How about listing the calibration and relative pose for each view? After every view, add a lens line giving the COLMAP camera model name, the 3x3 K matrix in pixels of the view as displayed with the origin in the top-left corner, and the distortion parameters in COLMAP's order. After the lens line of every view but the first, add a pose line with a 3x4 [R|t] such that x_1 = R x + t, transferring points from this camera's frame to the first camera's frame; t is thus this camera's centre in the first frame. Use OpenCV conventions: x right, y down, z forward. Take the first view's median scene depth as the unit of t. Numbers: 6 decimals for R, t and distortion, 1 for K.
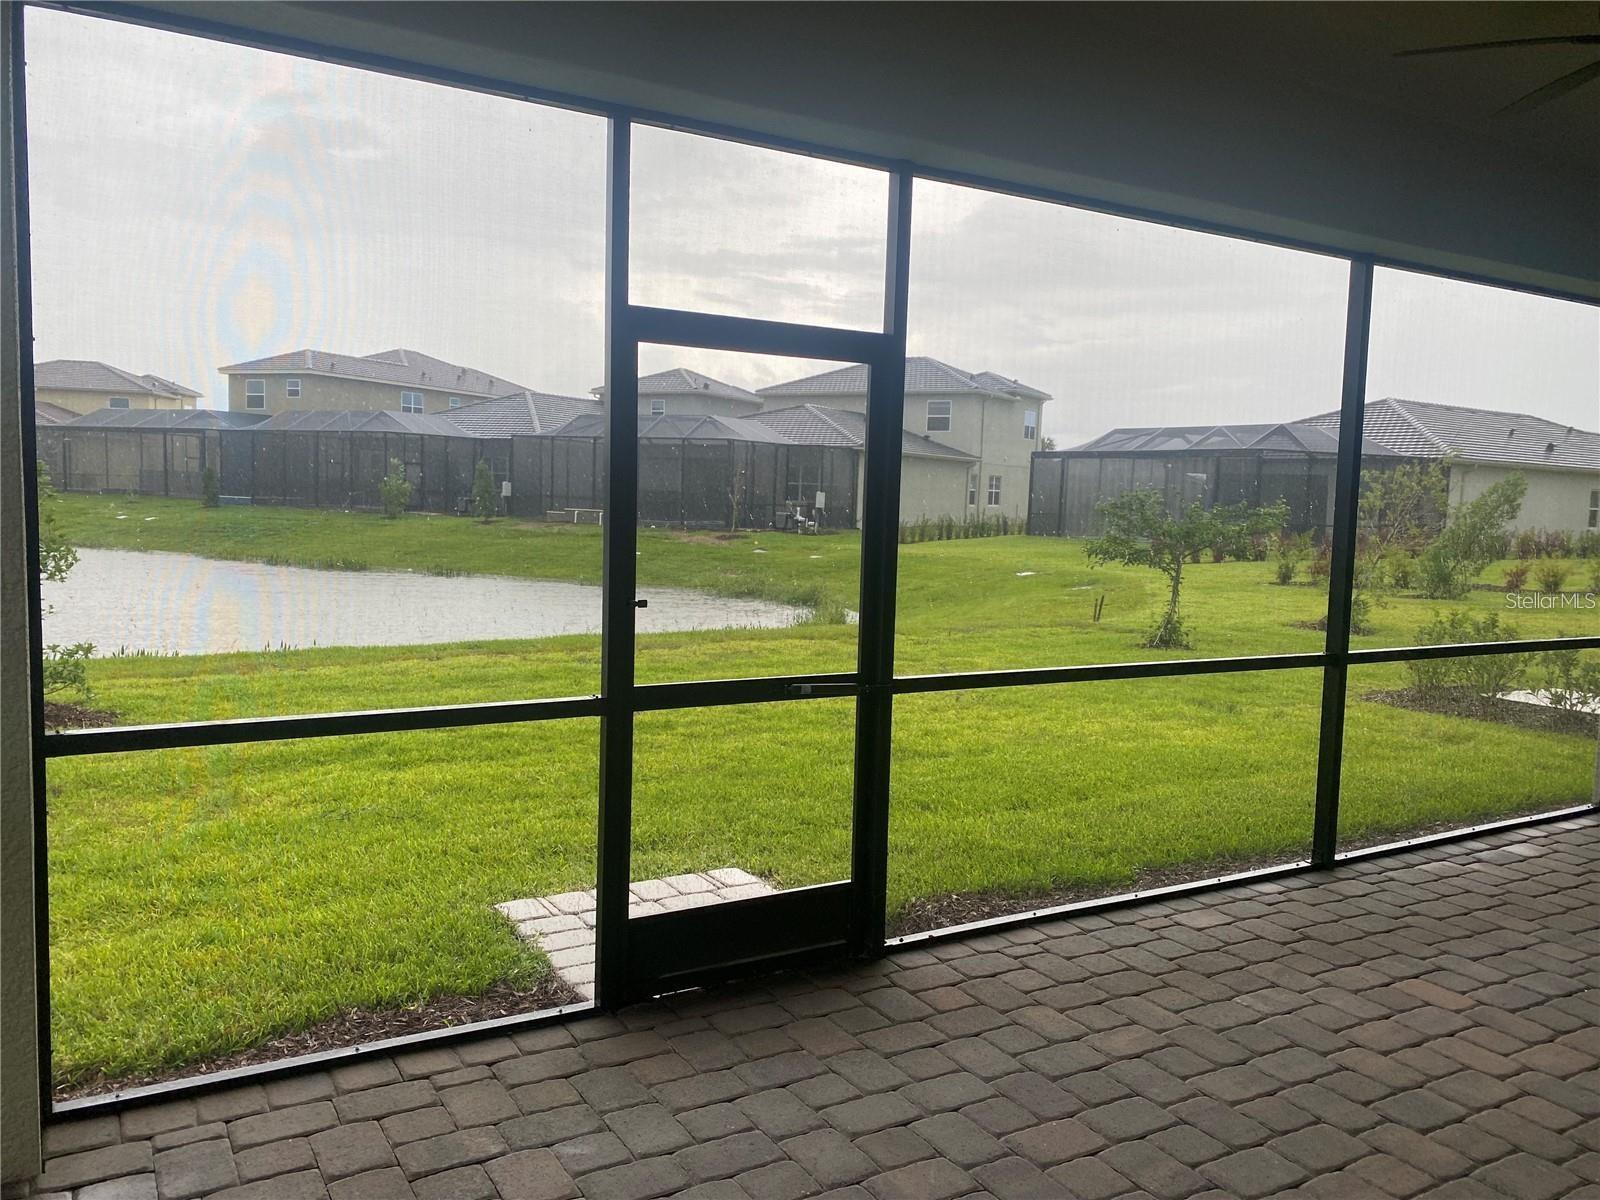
lens RADIAL K [[1220.5, 0, 795.5], [0, 1220.5, 597.2], [0, 0, 1]] dist [0.003158, -0.006148]
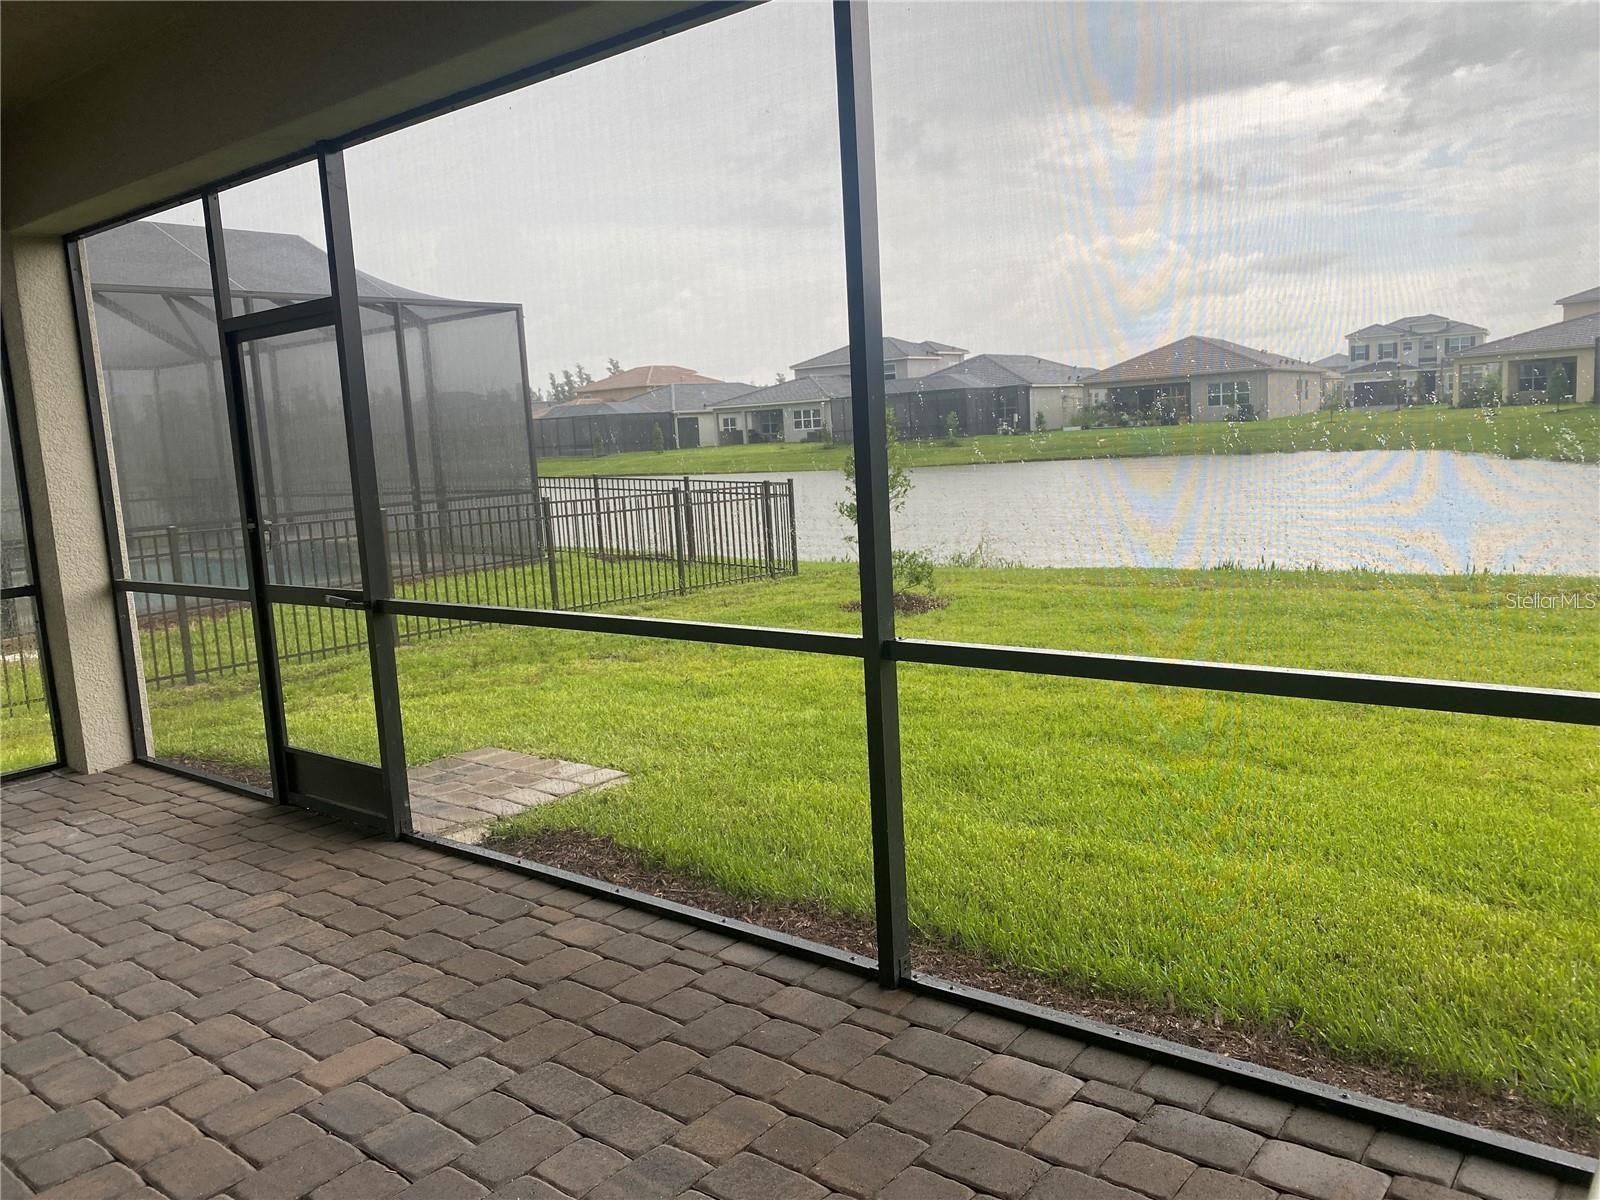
lens RADIAL K [[1224.5, 0, 799.2], [0, 1224.5, 603.1], [0, 0, 1]] dist [0.044651, -0.069459]
pose [[0.354511, 0.084106, -0.931261, 1.098271], [-0.015435, 0.996337, 0.084108, -0.023999], [0.934924, -0.015443, 0.354511, 0.829500]]
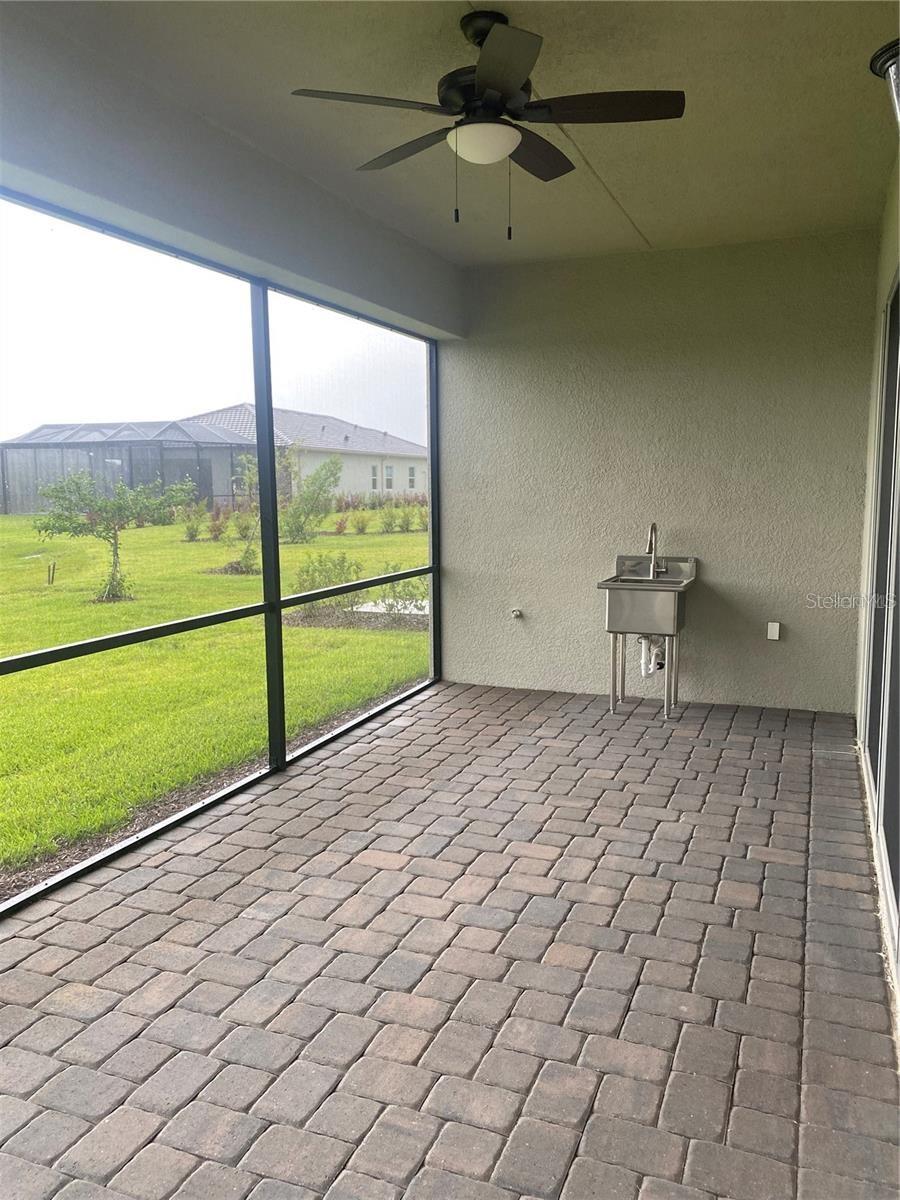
lens RADIAL K [[912.6, 0, 450.0], [0, 912.6, 600.0], [0, 0, 1]] dist [0.006818, -0.011288]
pose [[0.785178, -0.112506, 0.608964, 0.017079], [0.080647, 0.993561, 0.079577, -0.017207], [-0.613996, -0.013371, 0.789196, 0.161695]]
